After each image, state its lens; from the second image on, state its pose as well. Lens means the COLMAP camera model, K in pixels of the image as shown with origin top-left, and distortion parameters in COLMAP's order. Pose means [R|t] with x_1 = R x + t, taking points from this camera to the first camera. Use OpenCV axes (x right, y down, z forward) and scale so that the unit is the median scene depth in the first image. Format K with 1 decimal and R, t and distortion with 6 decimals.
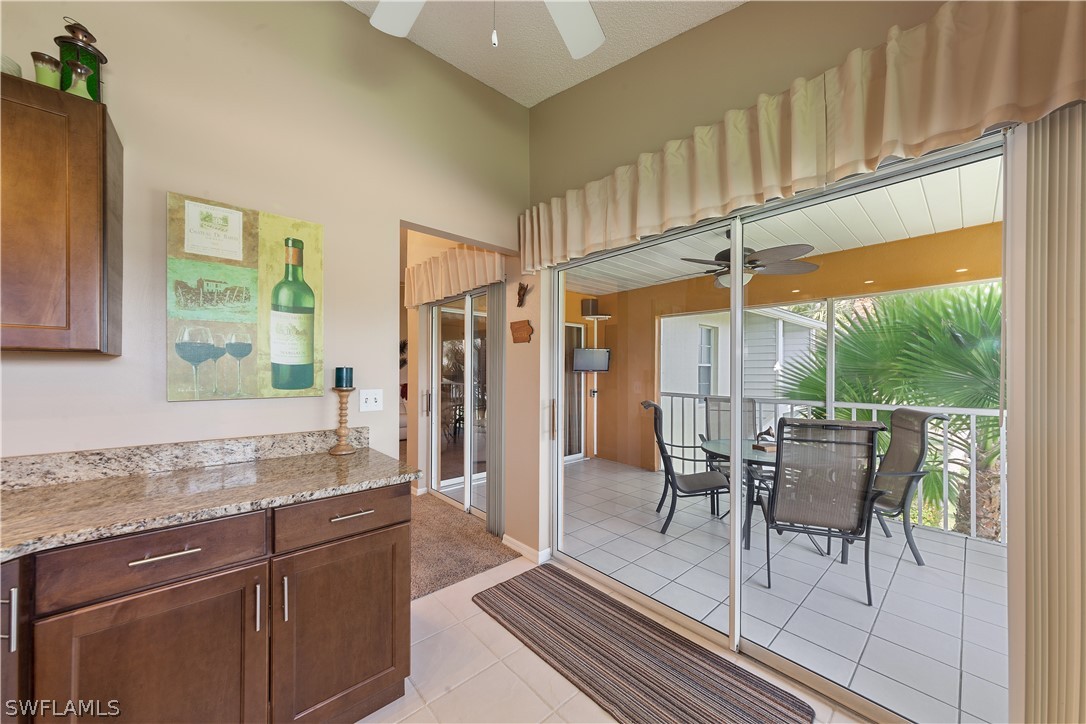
lens RADIAL K [[389.9, 0, 540.9], [0, 389.9, 369.1], [0, 0, 1]] dist [0.000132, 0.000094]
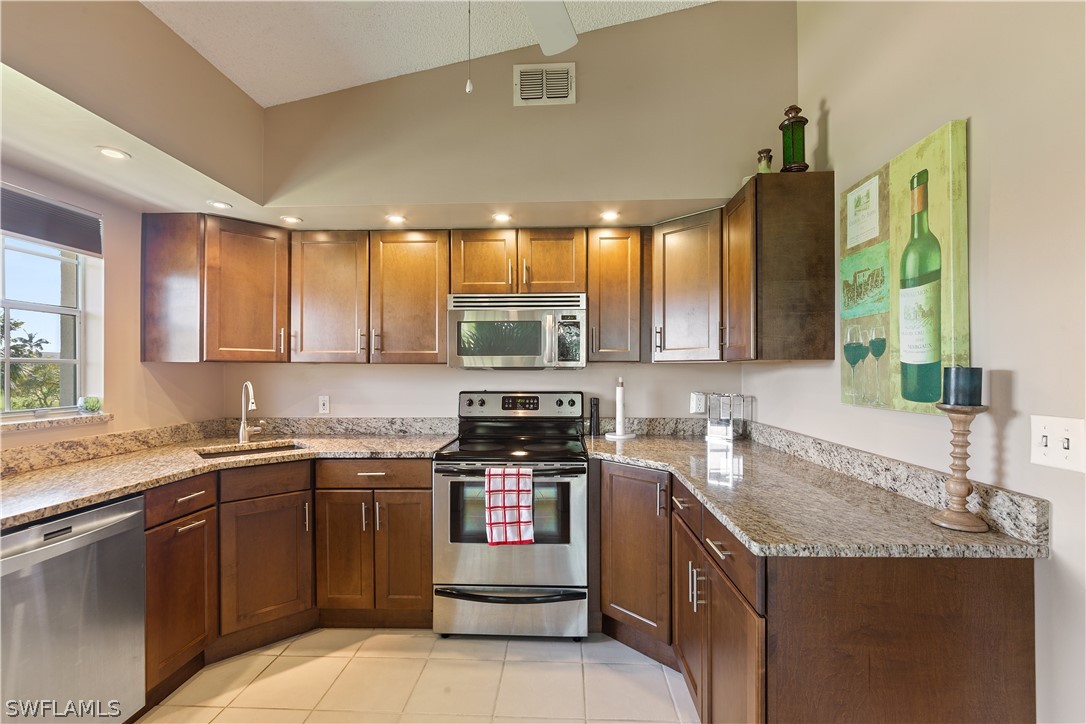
lens RADIAL K [[481.7, 0, 545.6], [0, 481.7, 372.7], [0, 0, 1]] dist [0.001107, -0.000456]
pose [[-0.696015, -0.001248, -0.718026, 0.369232], [0.002494, 0.999988, -0.004155, 0.004367], [0.718023, -0.004683, -0.696004, 1.060943]]
